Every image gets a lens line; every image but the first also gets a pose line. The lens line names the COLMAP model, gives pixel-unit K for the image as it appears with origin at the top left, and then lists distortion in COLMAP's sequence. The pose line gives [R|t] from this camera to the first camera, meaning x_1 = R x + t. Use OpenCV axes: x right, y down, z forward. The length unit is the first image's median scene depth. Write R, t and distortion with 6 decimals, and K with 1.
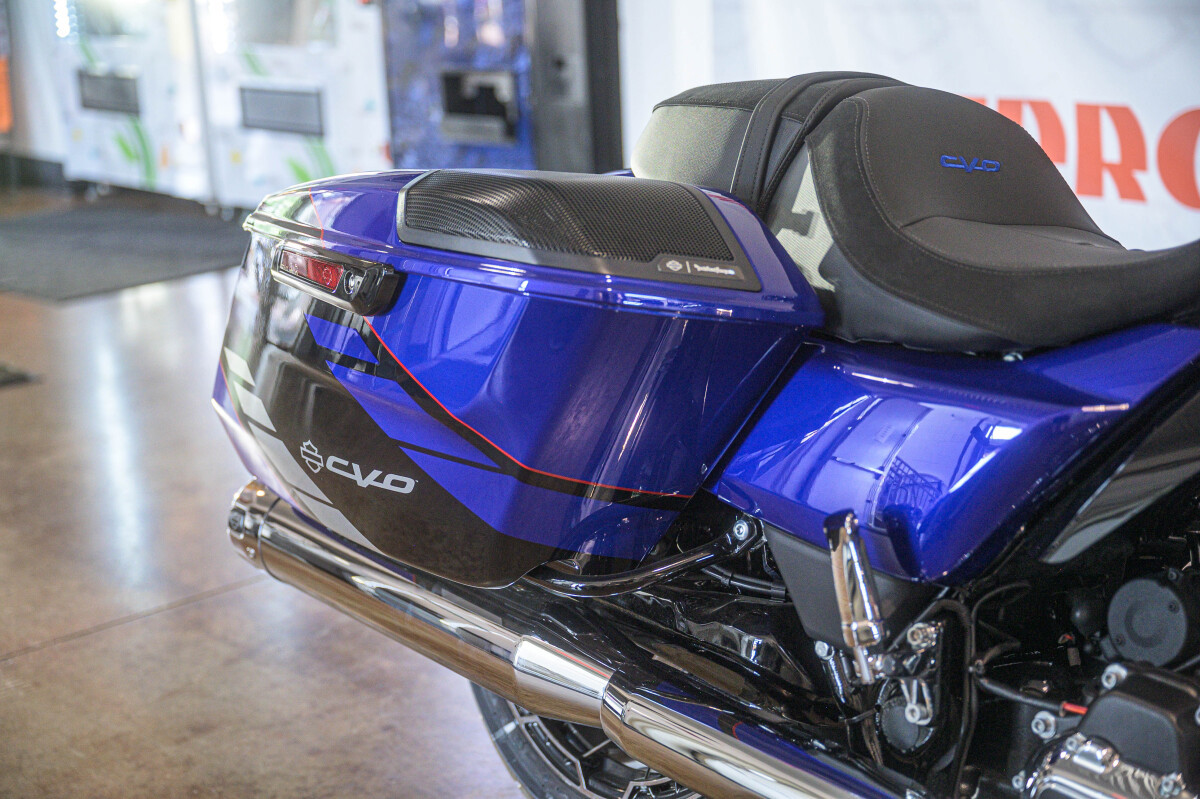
lens RADIAL K [[1776.5, 0, 597.6], [0, 1776.5, 398.0], [0, 0, 1]] dist [-0.016844, 0.000000]
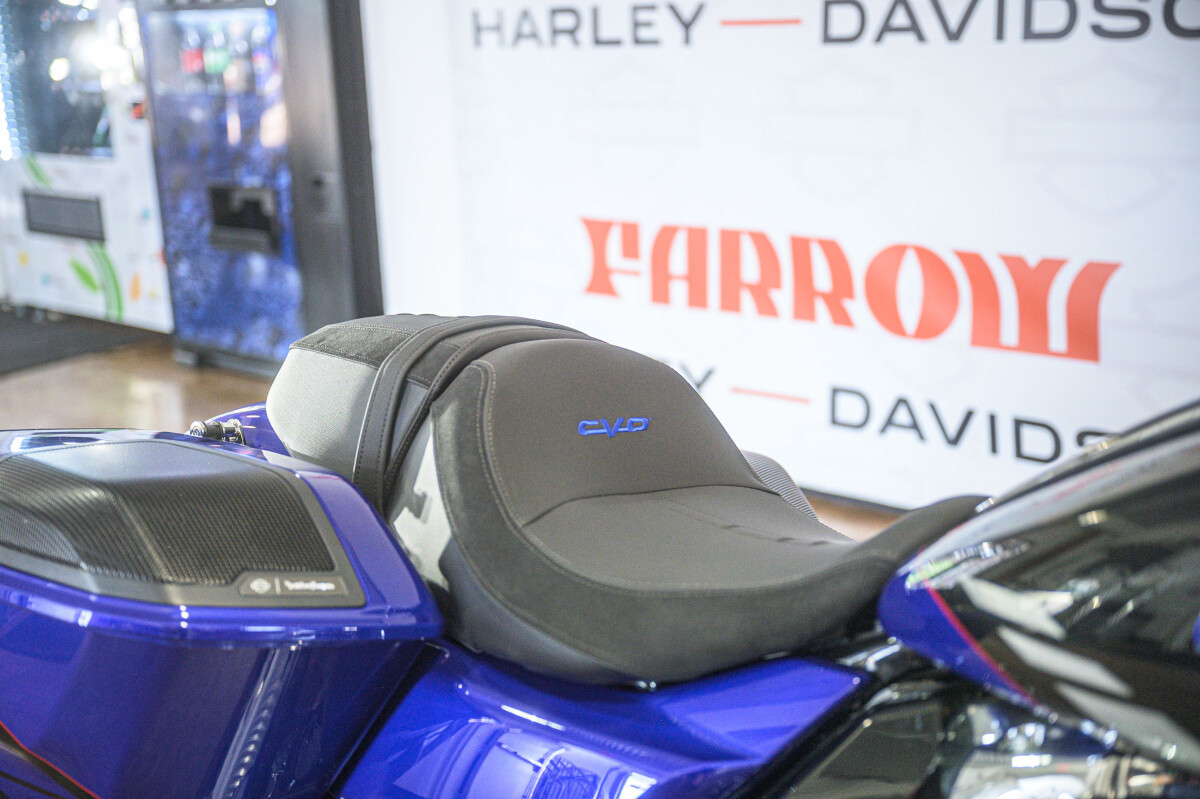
lens RADIAL K [[1578.7, 0, 602.9], [0, 1578.7, 401.5], [0, 0, 1]] dist [0.007731, 0.000000]
pose [[0.992581, -0.025039, 0.118982, 0.106082], [0.027177, 0.999496, -0.016376, -0.130314], [-0.118512, 0.019488, 0.992761, 0.183634]]
